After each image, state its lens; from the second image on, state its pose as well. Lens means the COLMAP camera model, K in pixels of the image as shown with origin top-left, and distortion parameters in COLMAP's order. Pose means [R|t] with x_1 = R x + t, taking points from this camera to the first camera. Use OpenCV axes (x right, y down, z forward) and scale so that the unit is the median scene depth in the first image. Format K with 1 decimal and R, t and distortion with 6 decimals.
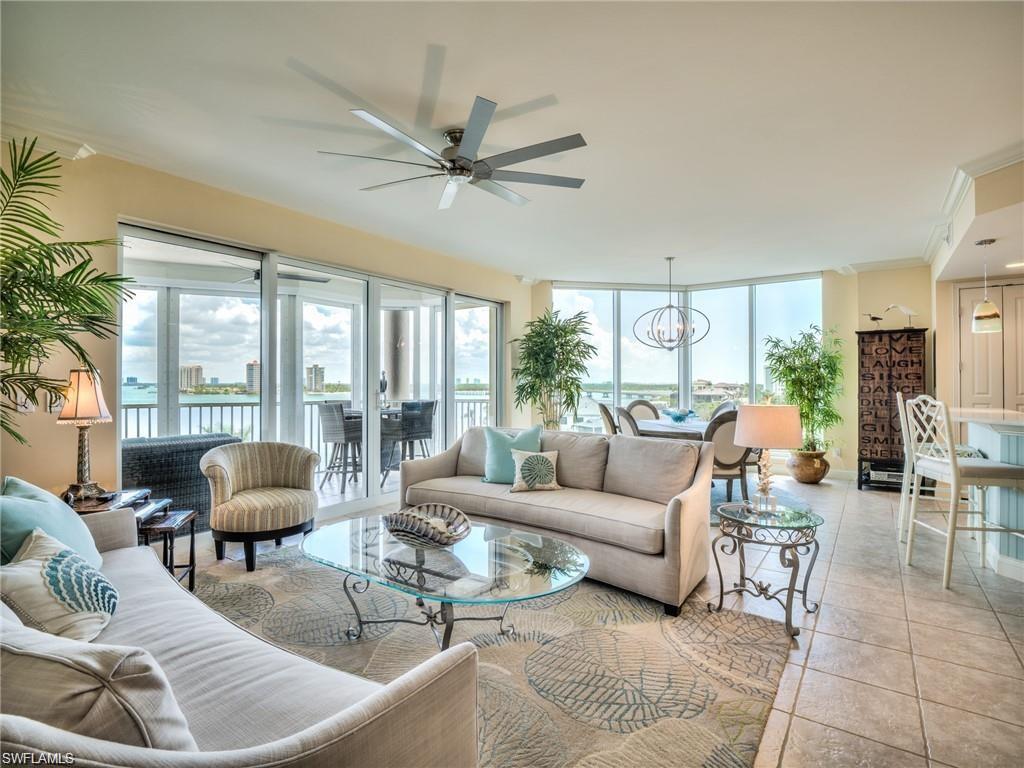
lens RADIAL K [[508.9, 0, 512.7], [0, 508.9, 383.3], [0, 0, 1]] dist [-0.021796, -0.004392]
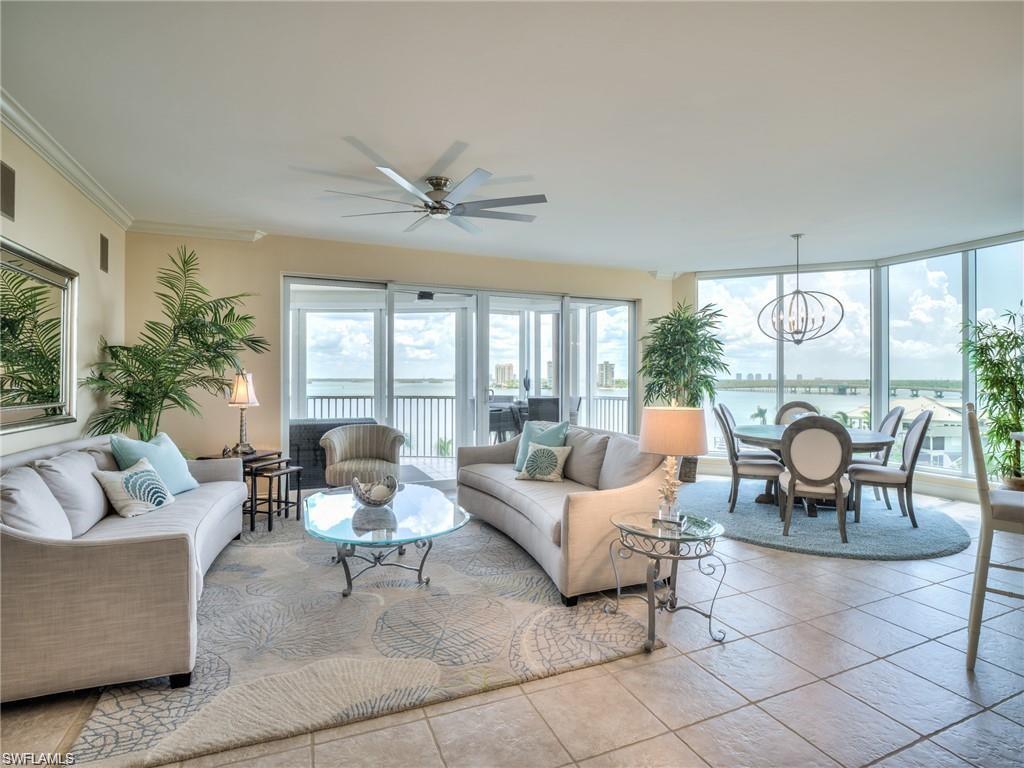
lens RADIAL K [[508.9, 0, 507.1], [0, 508.9, 385.0], [0, 0, 1]] dist [-0.021796, -0.004392]
pose [[0.852336, 0.007489, -0.522941, 0.312225], [-0.000885, 0.999917, 0.012877, -0.005180], [0.522994, -0.010512, 0.852271, 0.016694]]
